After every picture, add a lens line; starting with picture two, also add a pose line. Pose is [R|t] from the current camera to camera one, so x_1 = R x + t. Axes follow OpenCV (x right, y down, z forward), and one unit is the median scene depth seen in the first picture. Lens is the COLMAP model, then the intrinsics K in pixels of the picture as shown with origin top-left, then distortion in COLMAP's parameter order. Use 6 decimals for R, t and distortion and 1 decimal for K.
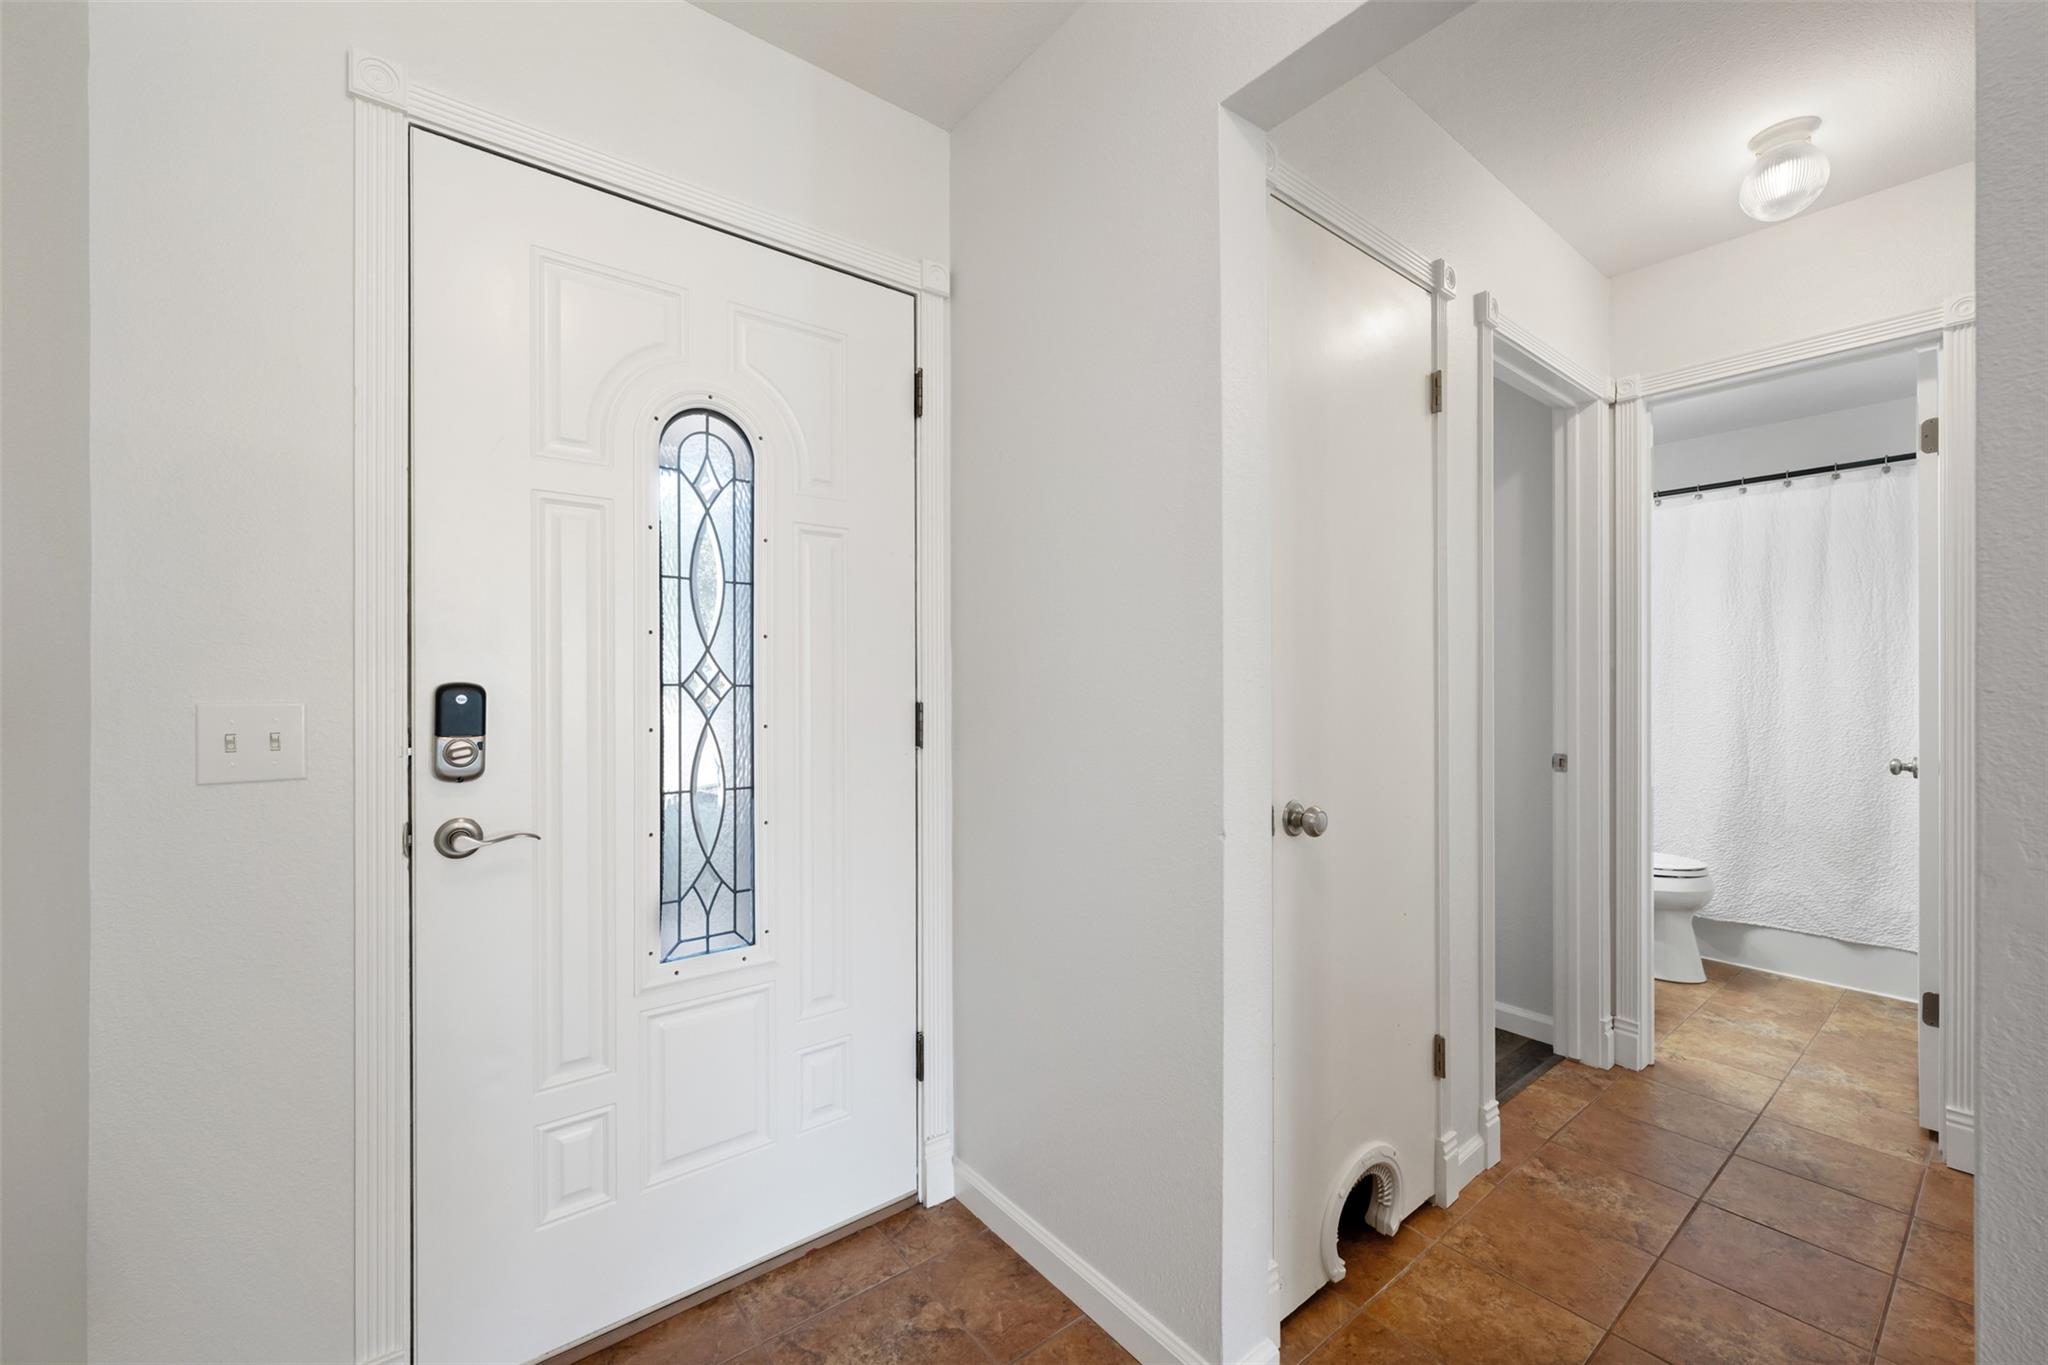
lens RADIAL K [[811.8, 0, 1018.3], [0, 811.8, 686.8], [0, 0, 1]] dist [-0.001890, -0.000125]
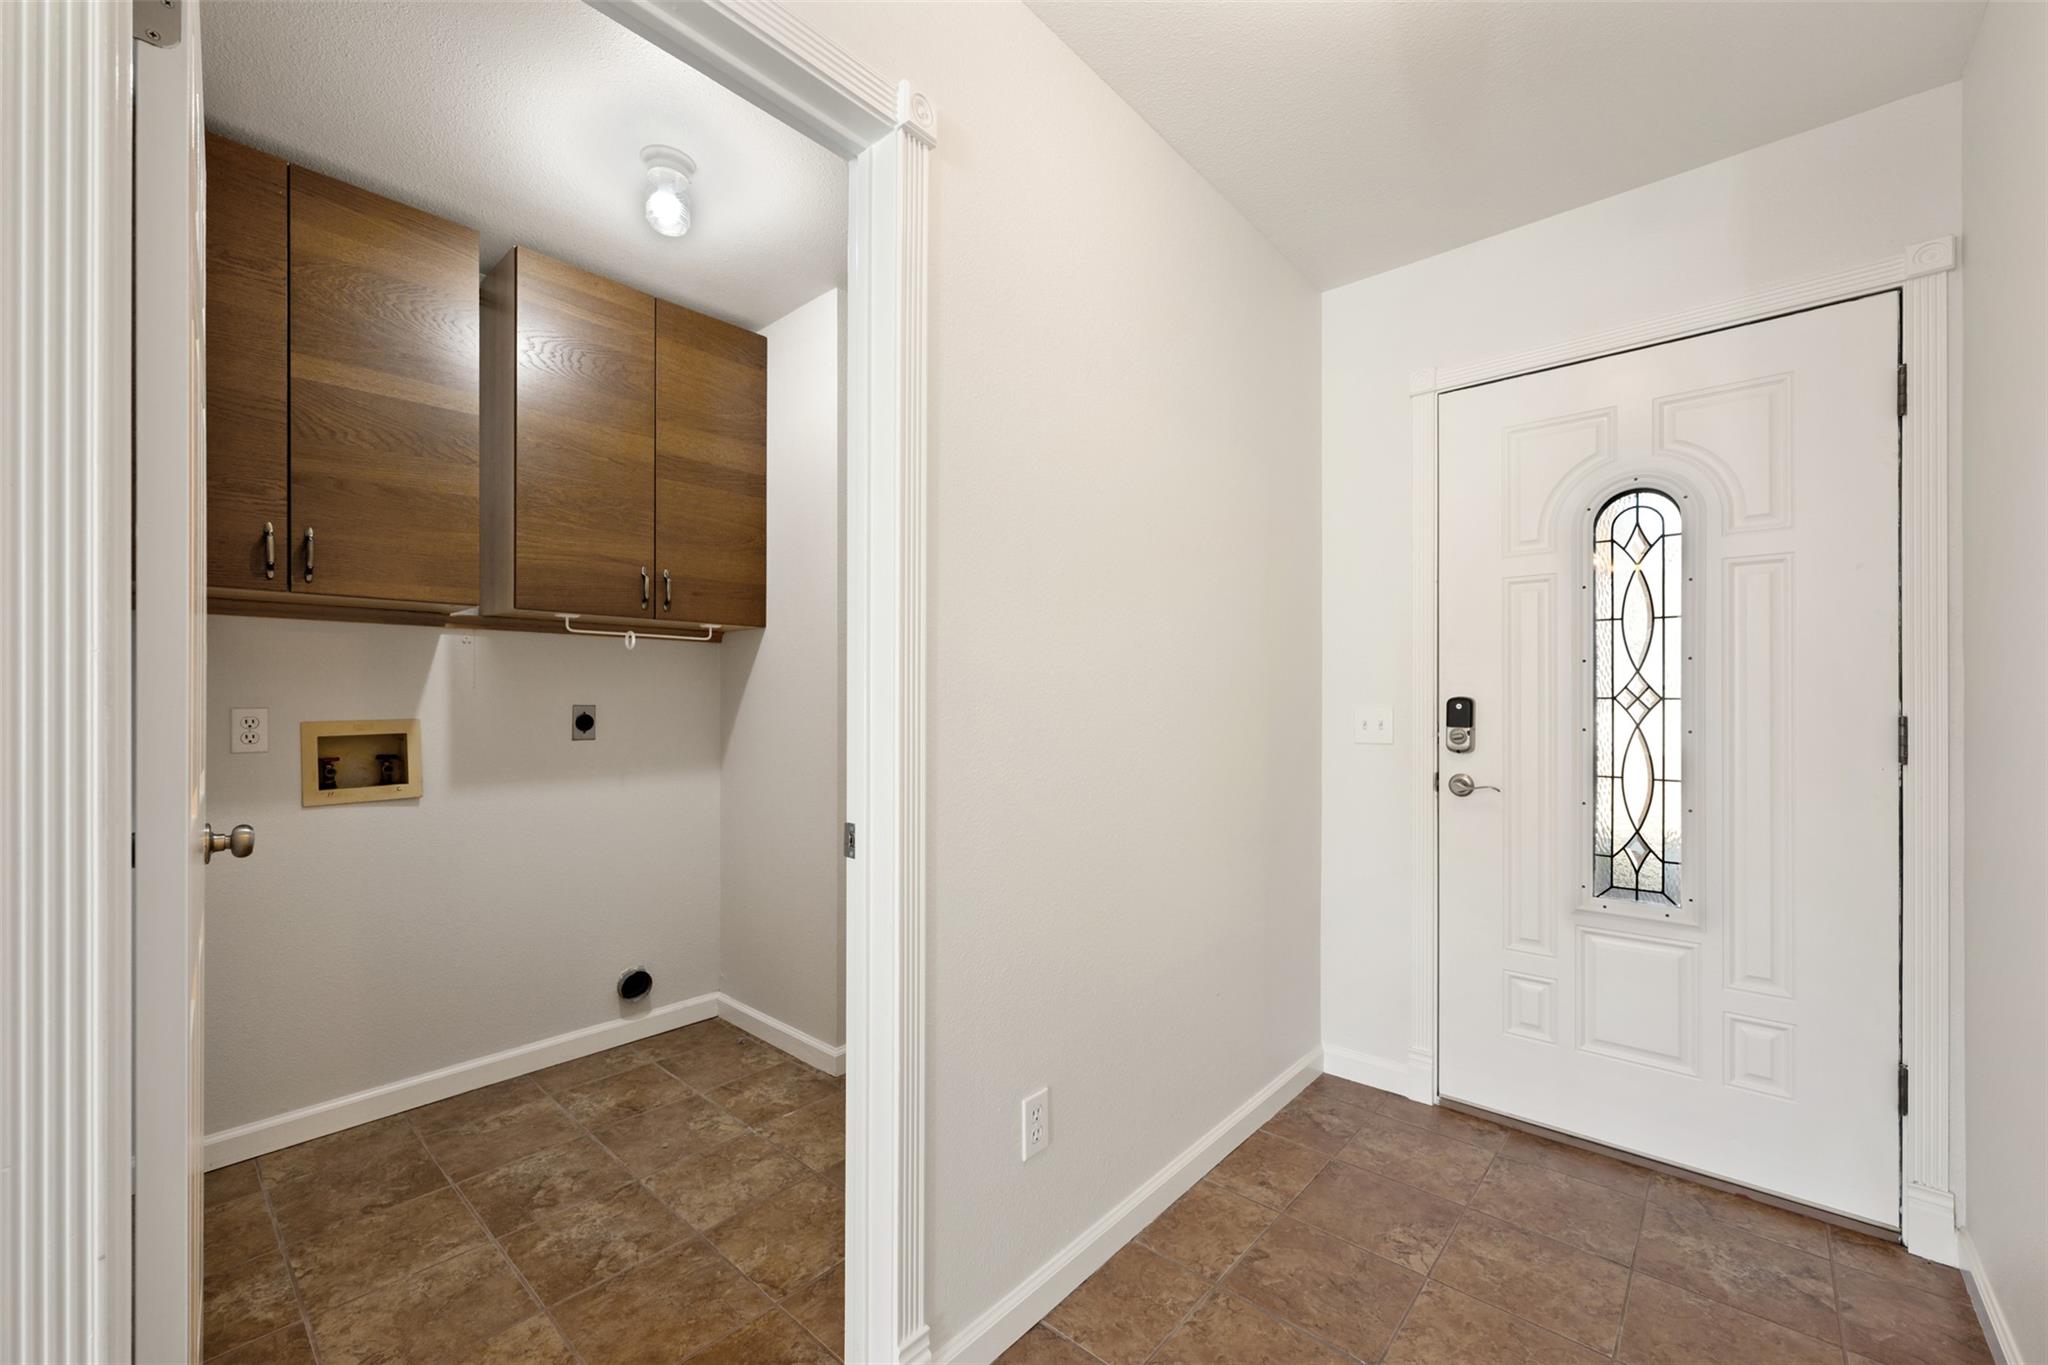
lens RADIAL K [[811.8, 0, 1018.3], [0, 811.8, 686.8], [0, 0, 1]] dist [-0.001890, -0.000125]
pose [[0.168751, -0.014797, -0.985548, 0.747410], [-0.001805, 0.999881, -0.015321, 0.001039], [0.985657, 0.004365, 0.168704, -0.210024]]
